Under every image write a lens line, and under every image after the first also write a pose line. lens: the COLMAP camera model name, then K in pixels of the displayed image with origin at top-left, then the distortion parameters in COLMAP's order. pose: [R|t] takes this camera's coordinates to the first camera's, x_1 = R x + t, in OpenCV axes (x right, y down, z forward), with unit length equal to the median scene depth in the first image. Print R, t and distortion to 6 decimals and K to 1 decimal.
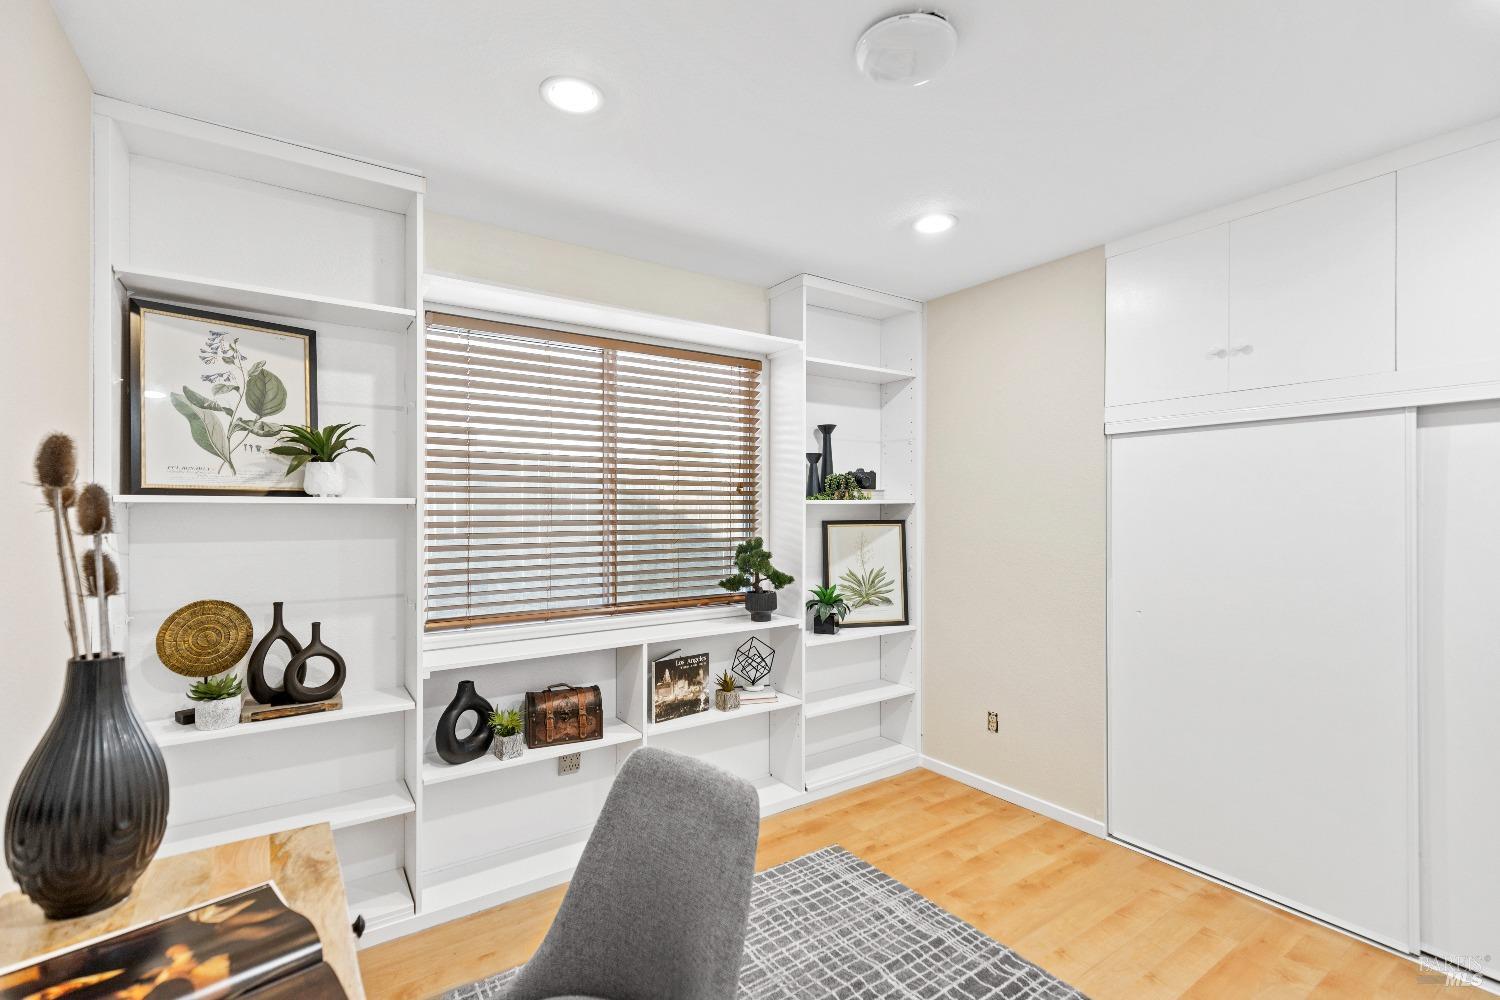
lens RADIAL K [[674.4, 0, 753.6], [0, 674.4, 508.3], [0, 0, 1]] dist [0.005010, -0.001338]
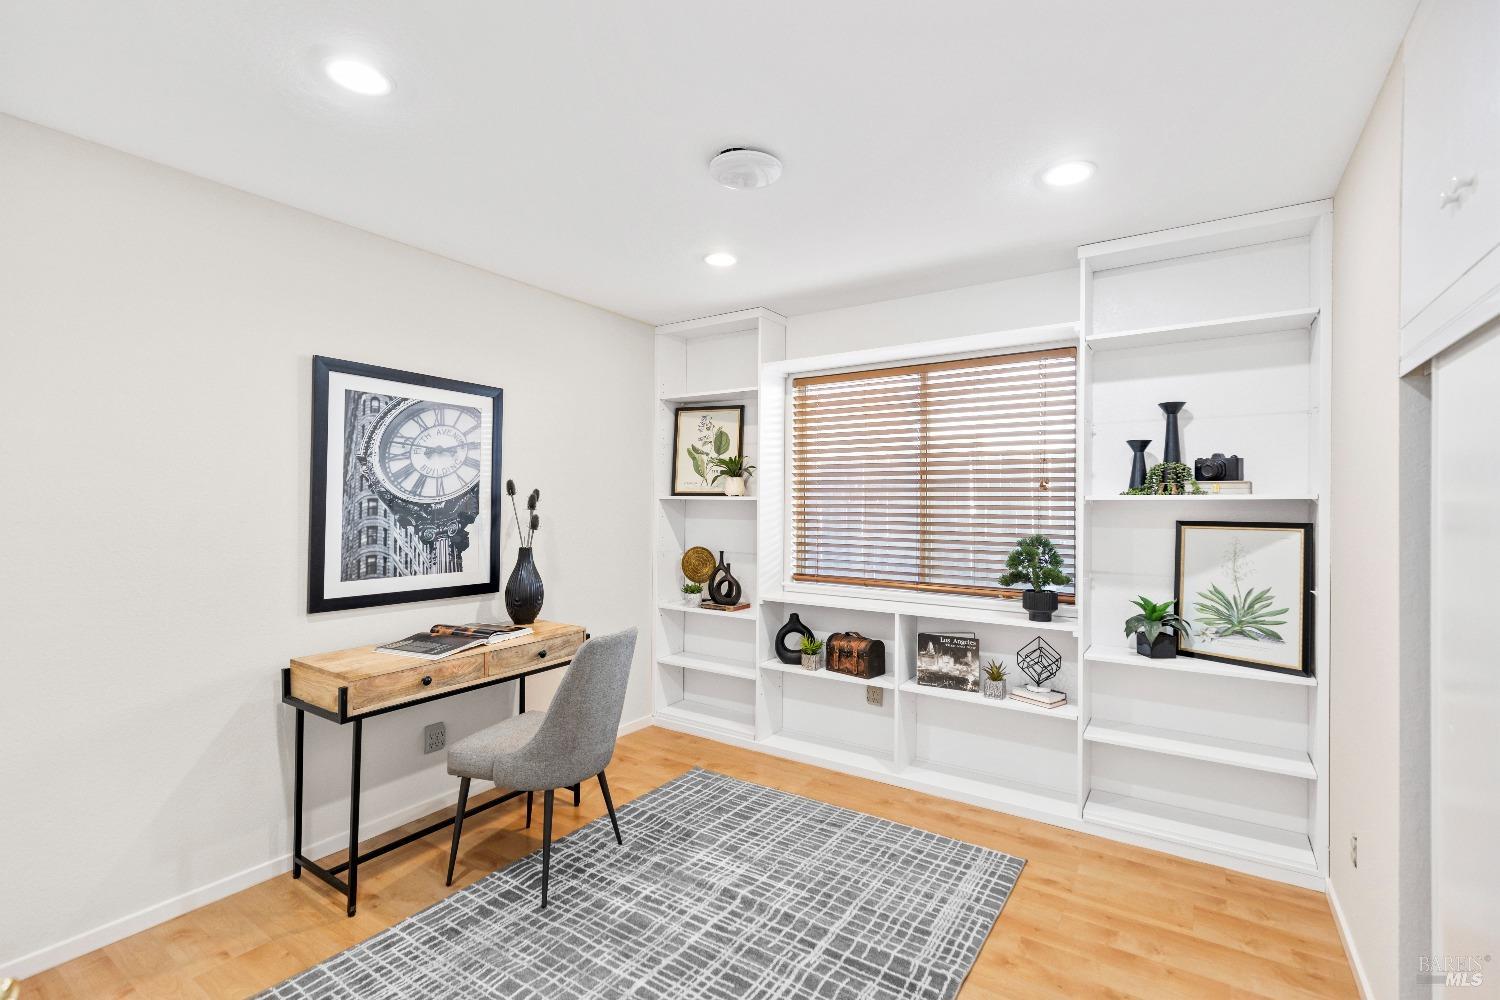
lens RADIAL K [[674.4, 0, 756.1], [0, 674.4, 497.0], [0, 0, 1]] dist [0.005010, -0.001338]
pose [[0.370154, -0.001622, -0.928969, 0.863091], [-0.003914, 0.999987, -0.003306, -0.007173], [0.928962, 0.004859, 0.370143, 0.294997]]
